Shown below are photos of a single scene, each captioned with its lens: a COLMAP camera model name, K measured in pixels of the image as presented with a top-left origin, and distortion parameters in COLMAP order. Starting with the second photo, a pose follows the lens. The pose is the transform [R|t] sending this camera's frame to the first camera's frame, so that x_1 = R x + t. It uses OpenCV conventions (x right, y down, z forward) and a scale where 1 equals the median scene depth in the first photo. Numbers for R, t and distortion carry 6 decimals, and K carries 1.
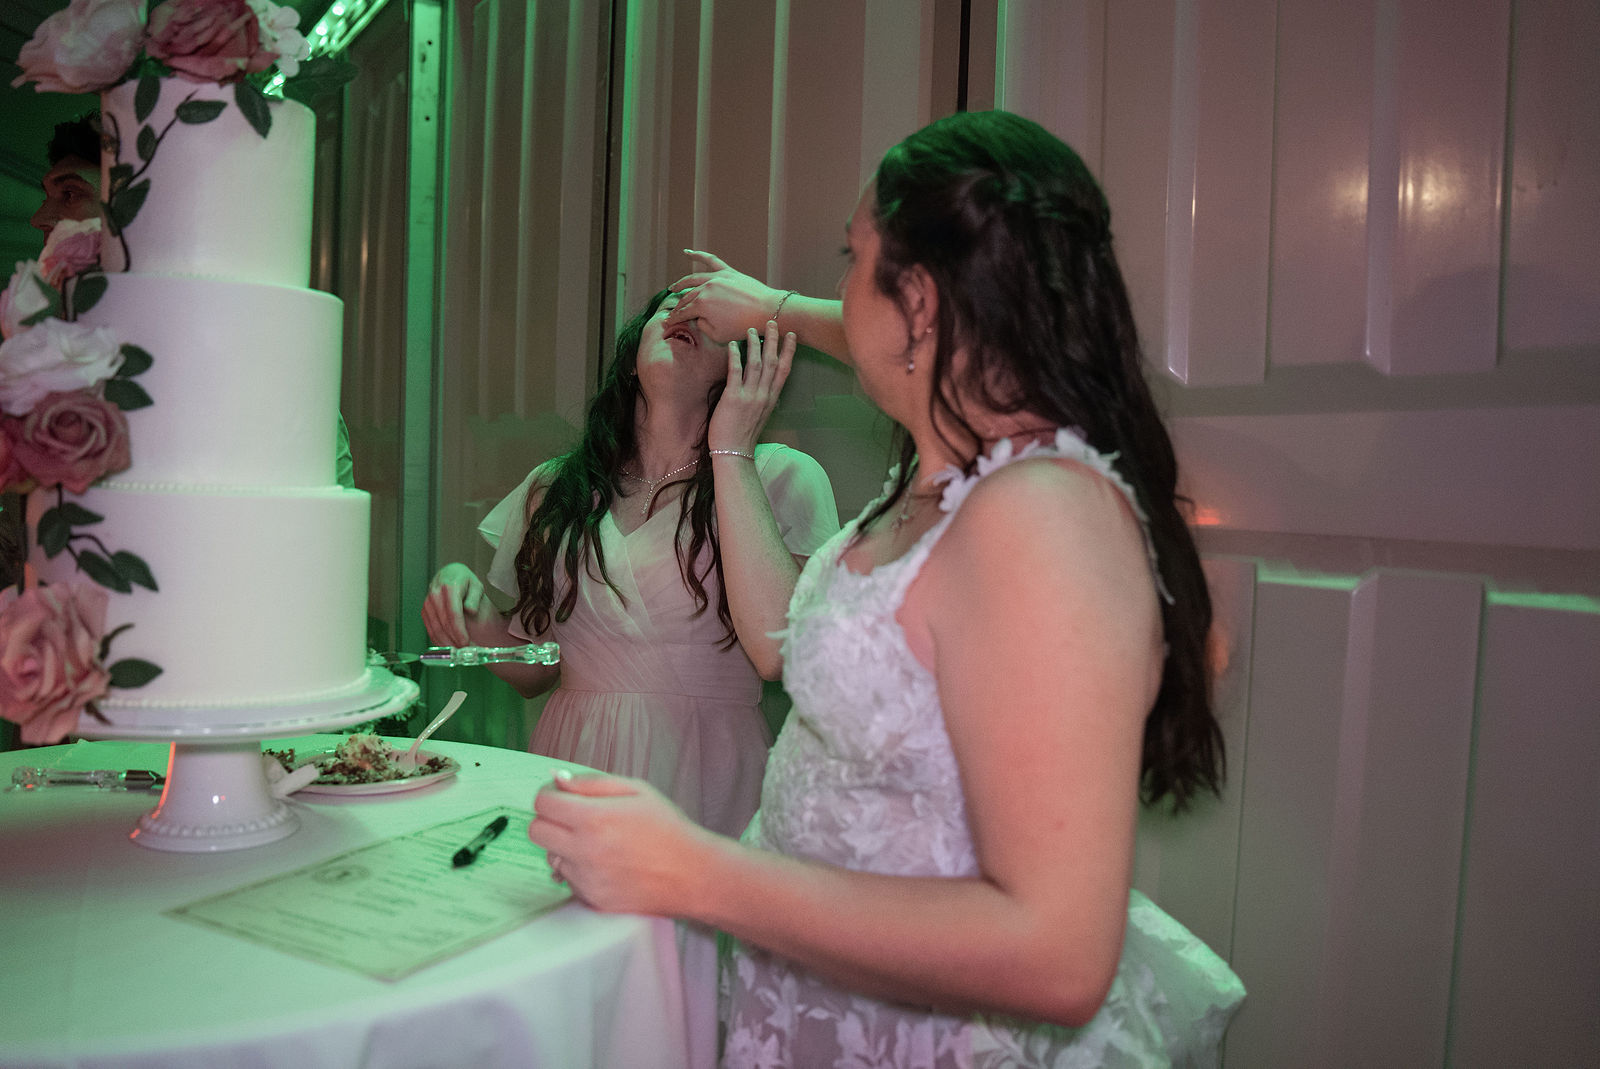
lens RADIAL K [[1246.2, 0, 800.0], [0, 1246.2, 534.5], [0, 0, 1]] dist [-0.076247, -0.000800]
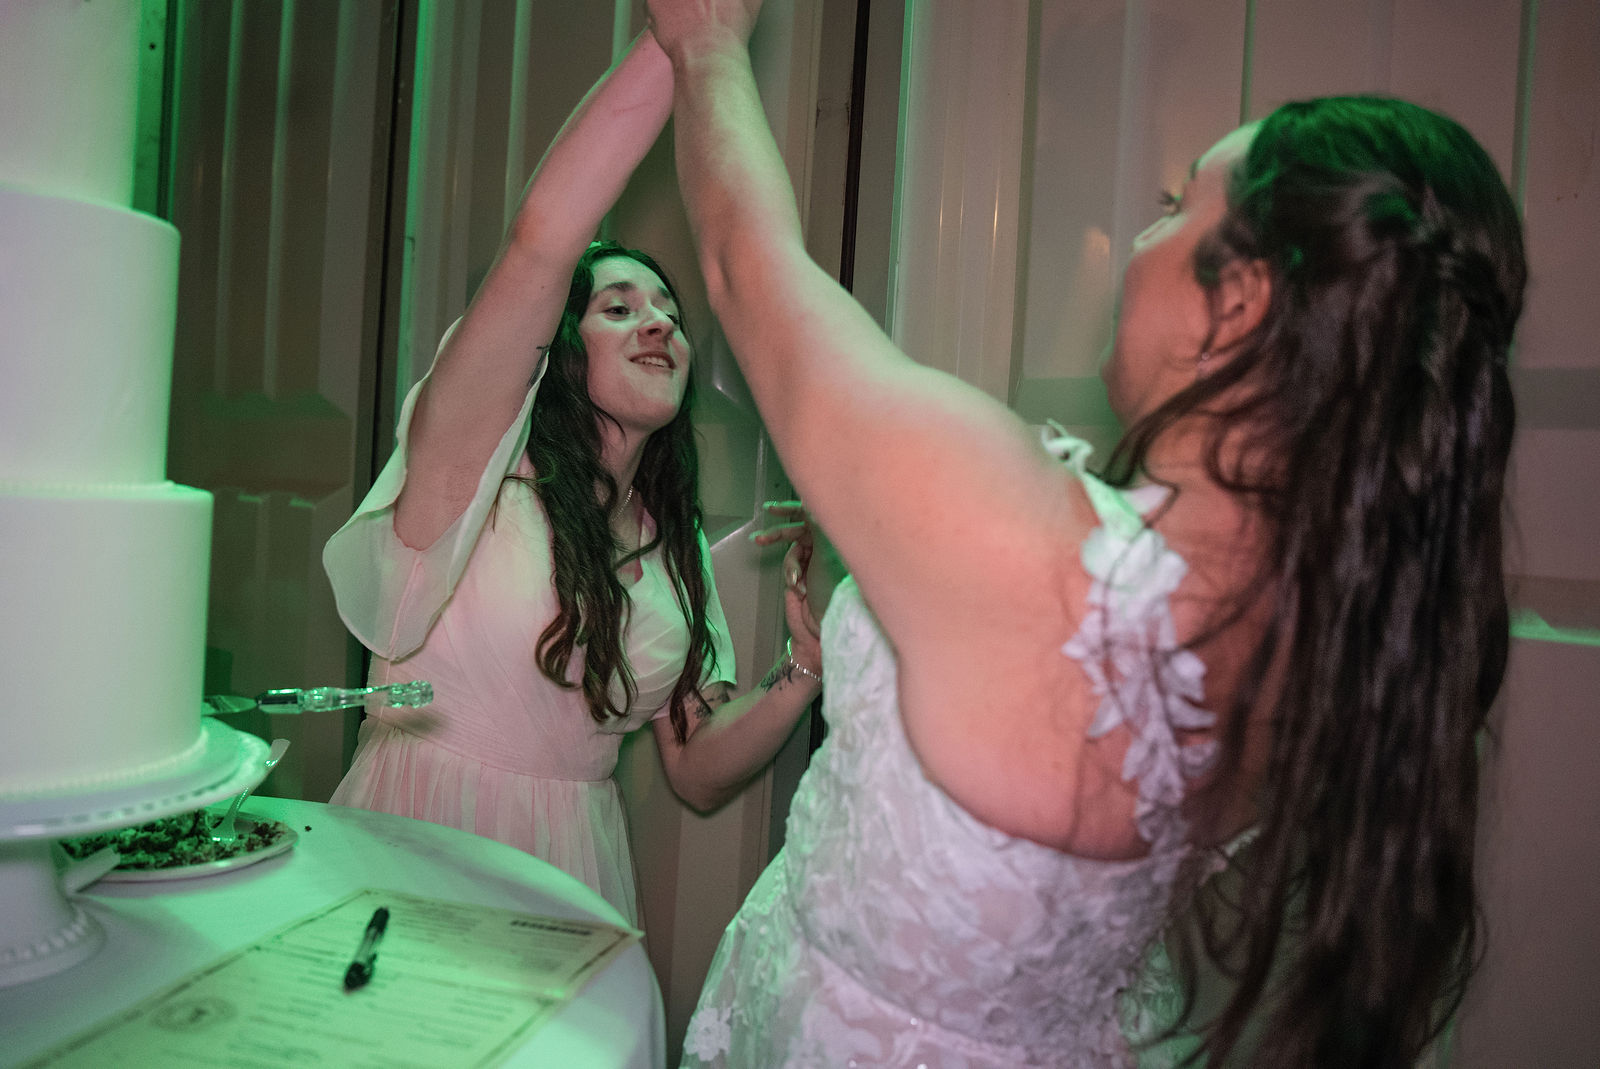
lens RADIAL K [[1260.0, 0, 800.0], [0, 1260.0, 534.5], [0, 0, 1]] dist [-0.085766, 0.043627]
pose [[0.973532, 0.013879, 0.228131, -0.194664], [-0.014921, 0.999885, 0.002845, -0.017531], [-0.228065, -0.006173, 0.973626, 0.207051]]
